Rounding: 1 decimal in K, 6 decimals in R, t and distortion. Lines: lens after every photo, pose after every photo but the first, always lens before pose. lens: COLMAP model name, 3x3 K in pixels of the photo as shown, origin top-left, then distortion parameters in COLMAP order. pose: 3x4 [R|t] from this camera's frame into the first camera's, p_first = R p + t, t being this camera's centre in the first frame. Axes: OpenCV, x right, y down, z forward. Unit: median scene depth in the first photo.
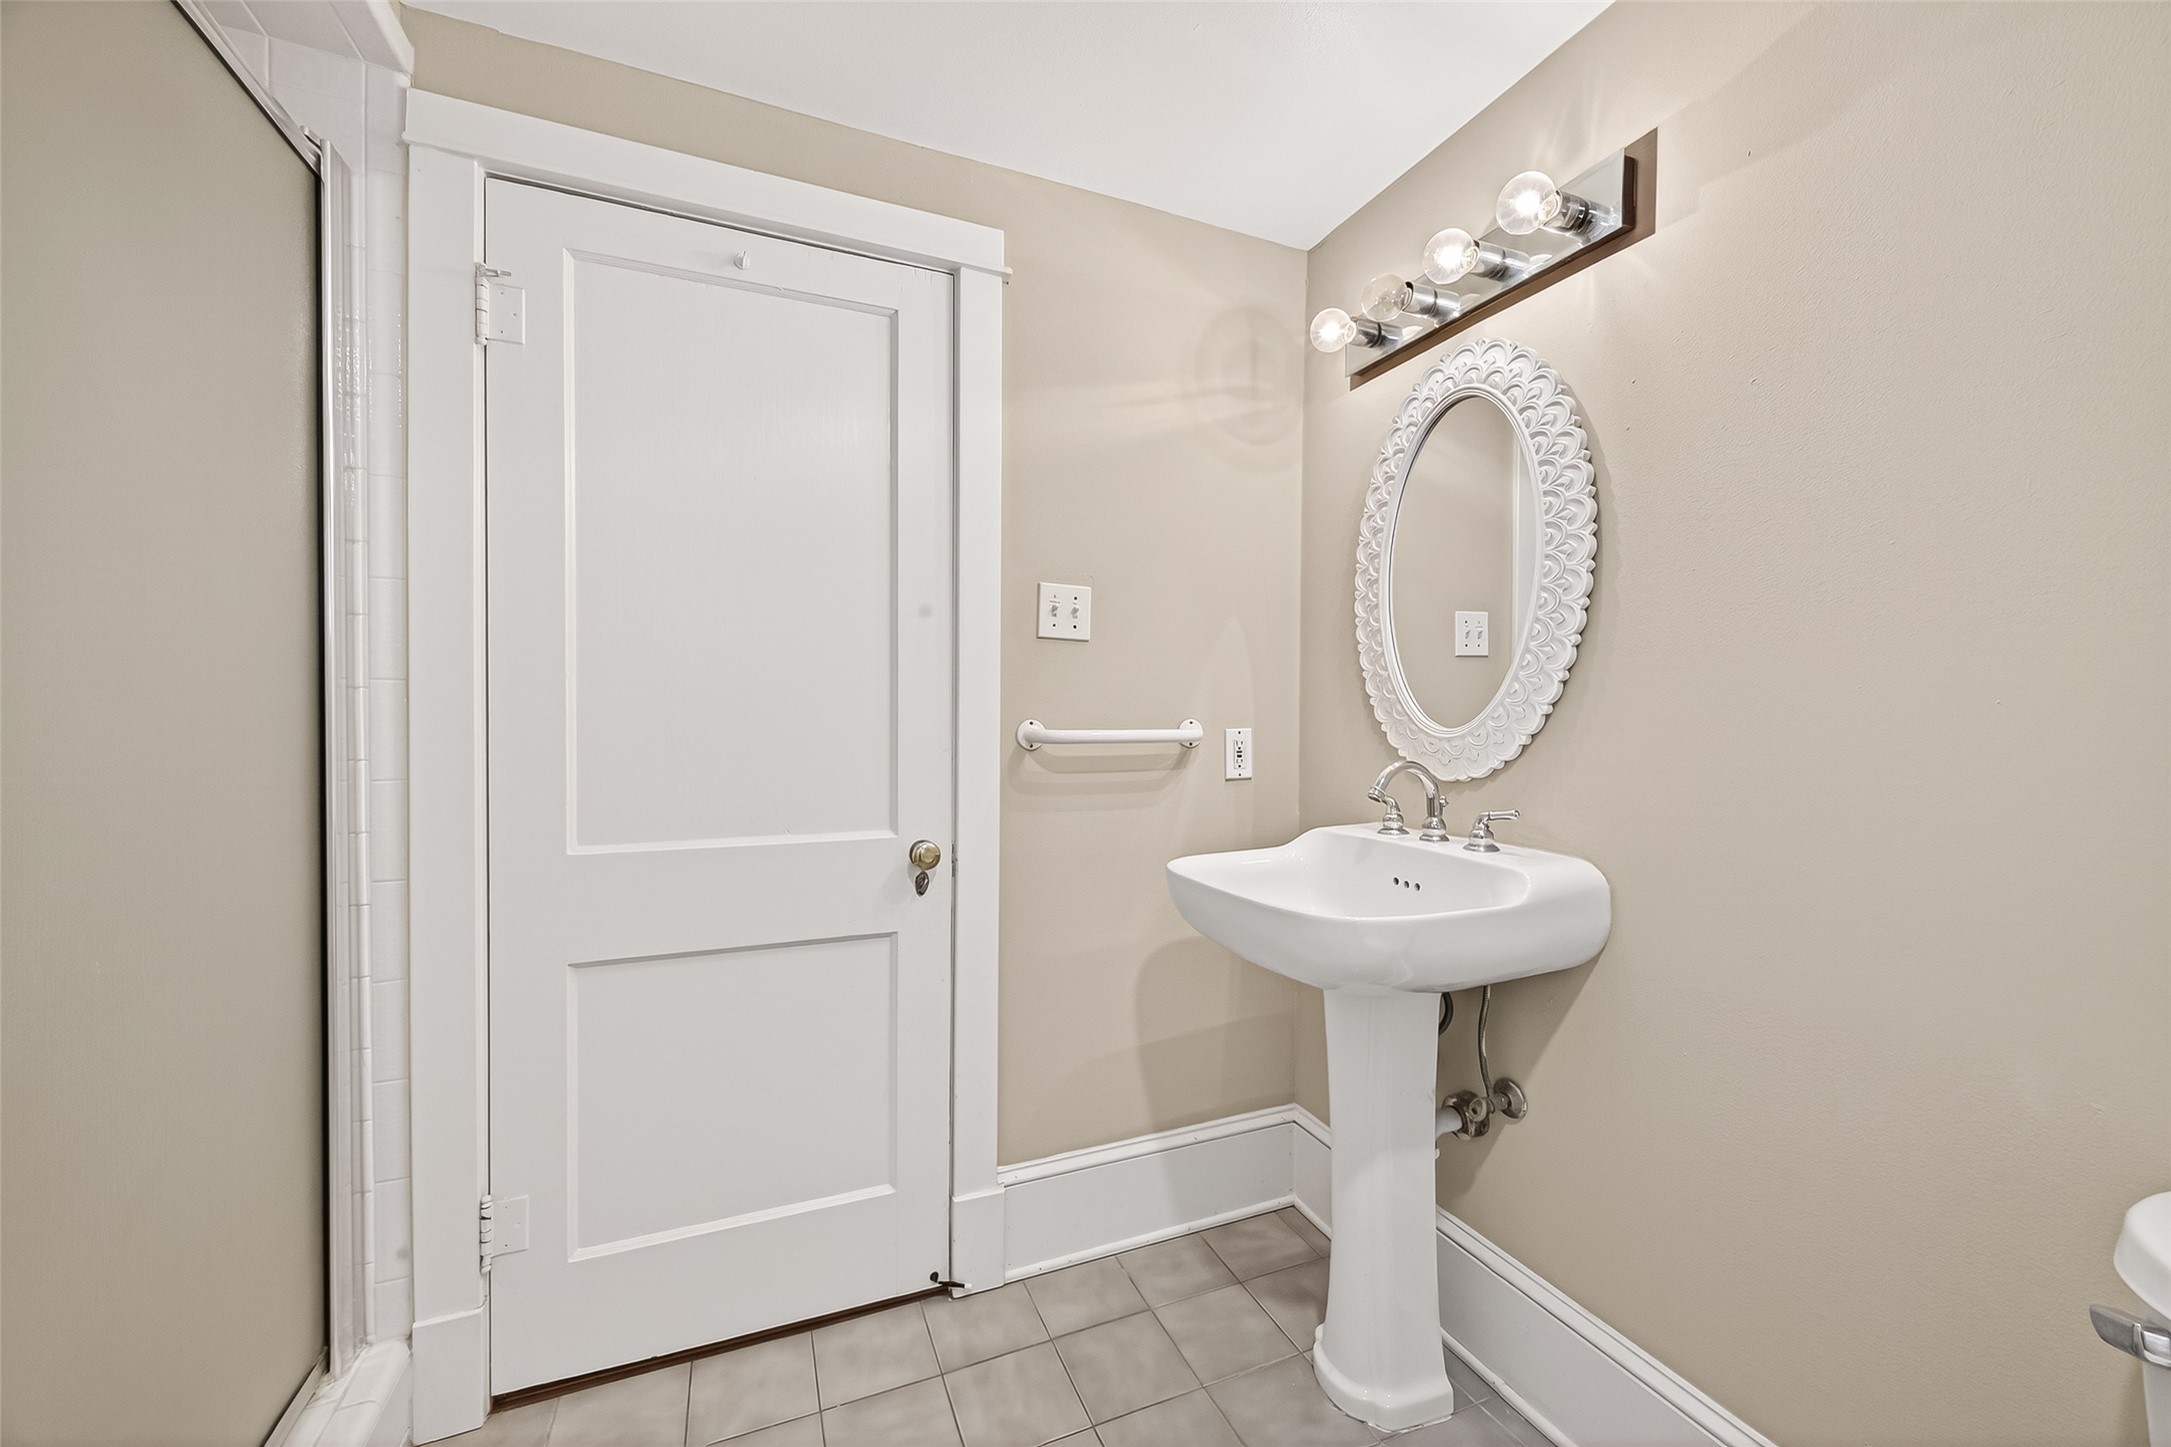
lens RADIAL K [[849.6, 0, 1097.0], [0, 849.6, 711.7], [0, 0, 1]] dist [0.031733, -0.014863]
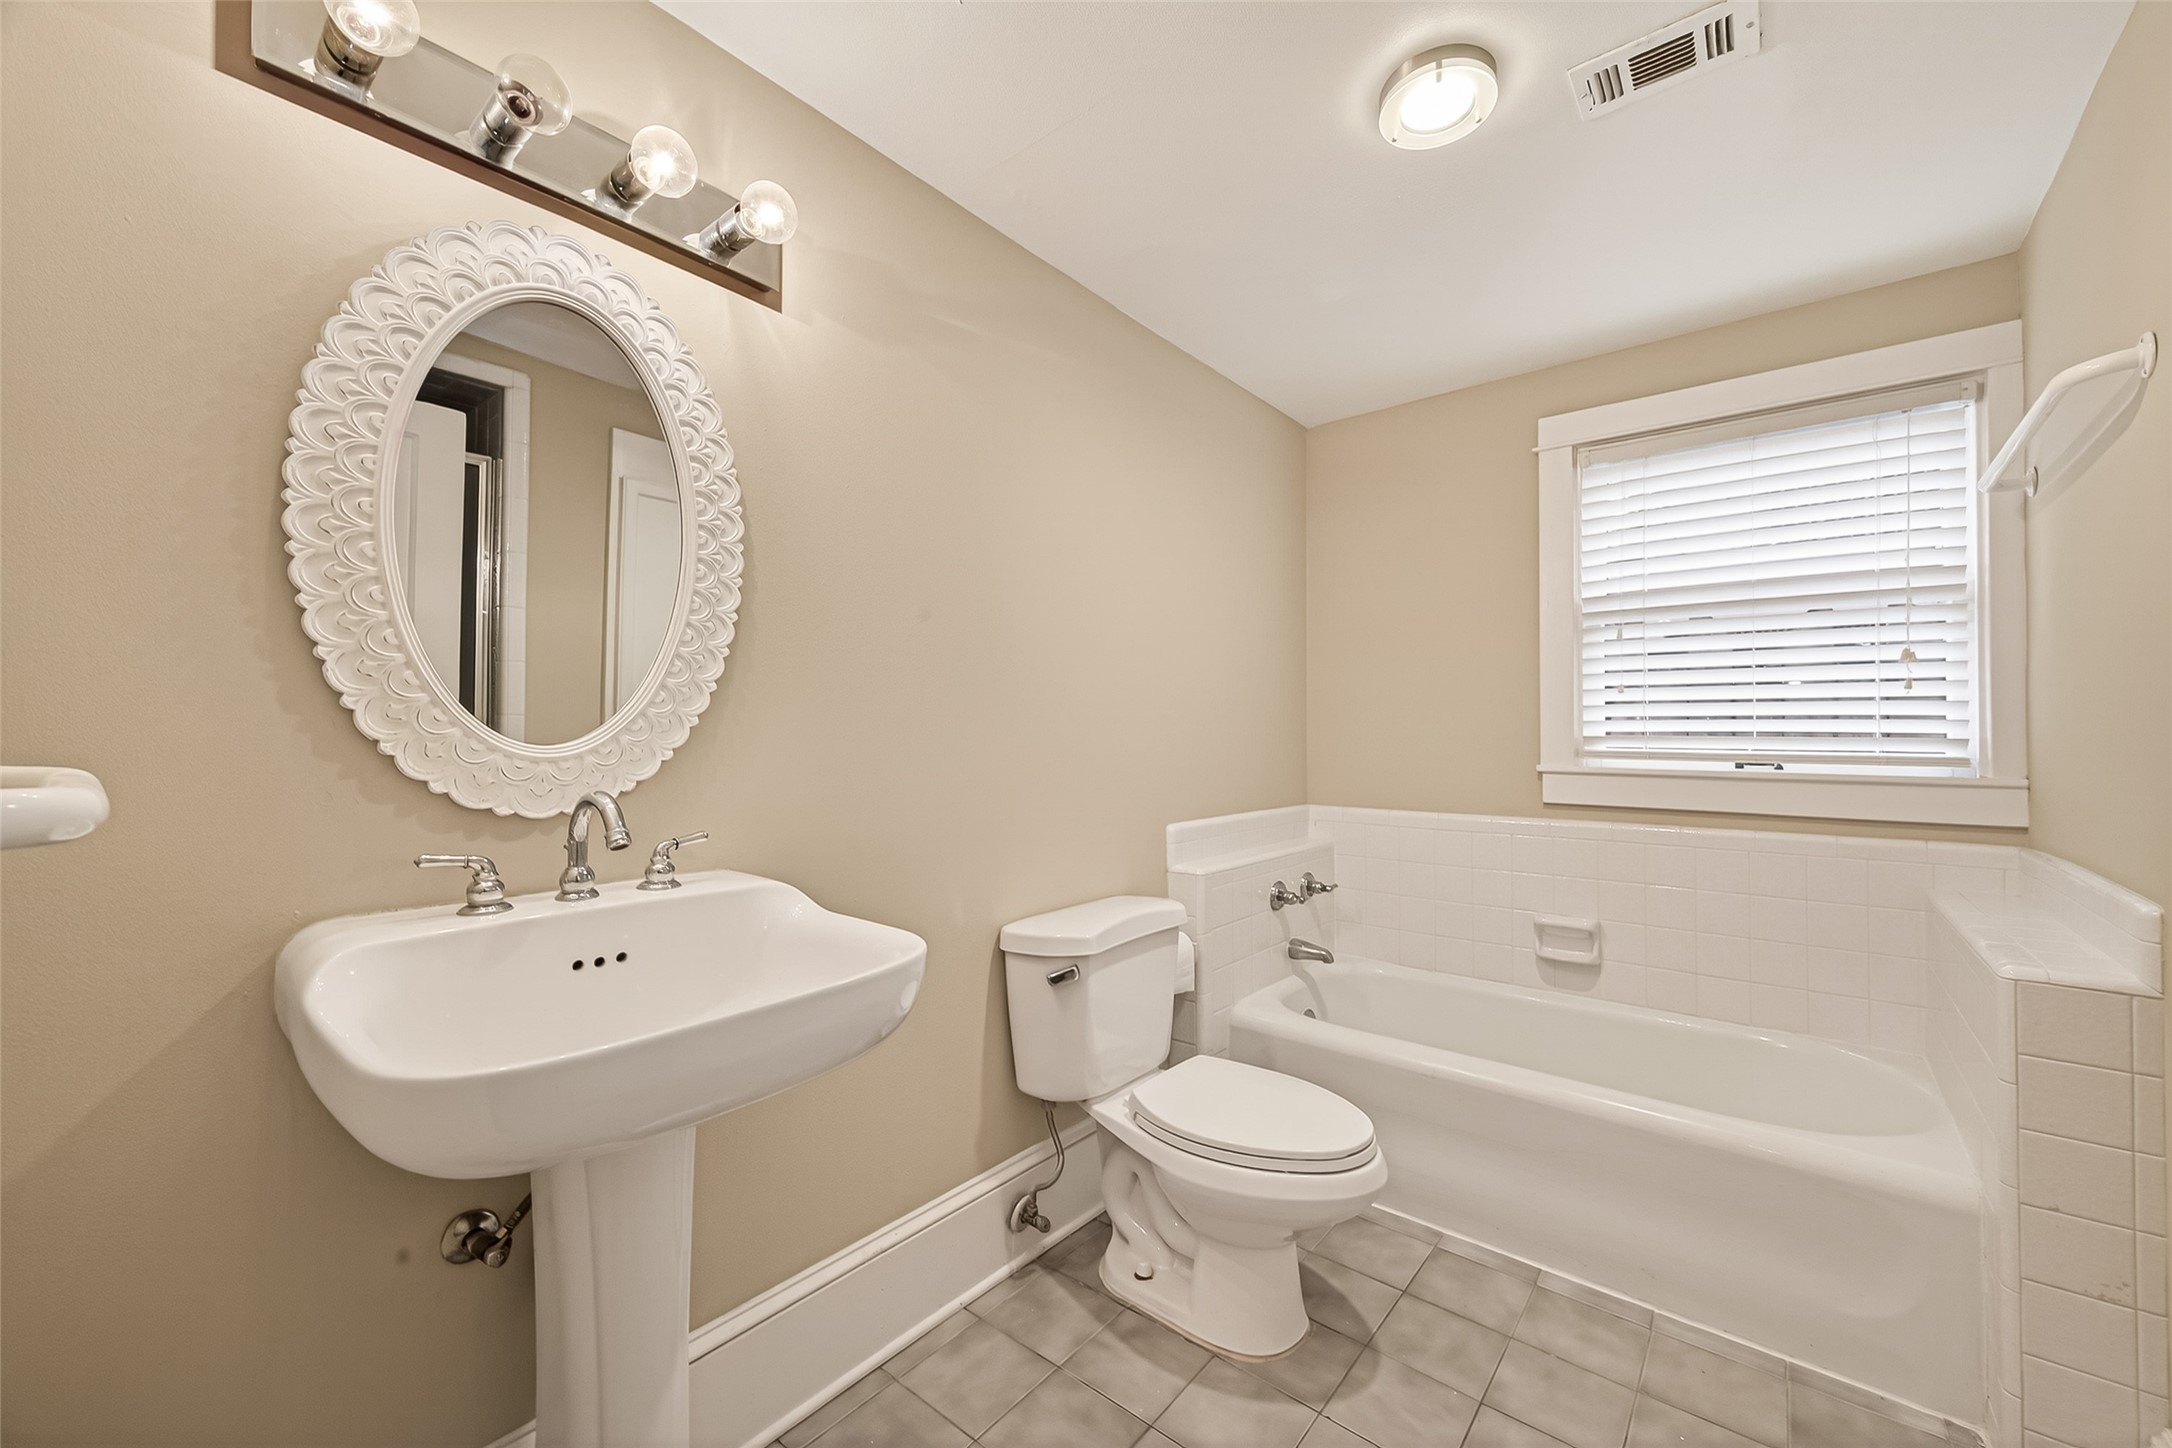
lens RADIAL K [[842.0, 0, 1085.6], [0, 842.0, 723.4], [0, 0, 1]] dist [0.001395, -0.000176]
pose [[-0.462131, 0.005027, 0.886797, -0.464892], [-0.010557, 0.999882, -0.011169, 0.004524], [-0.886749, -0.014524, -0.462024, 0.983129]]
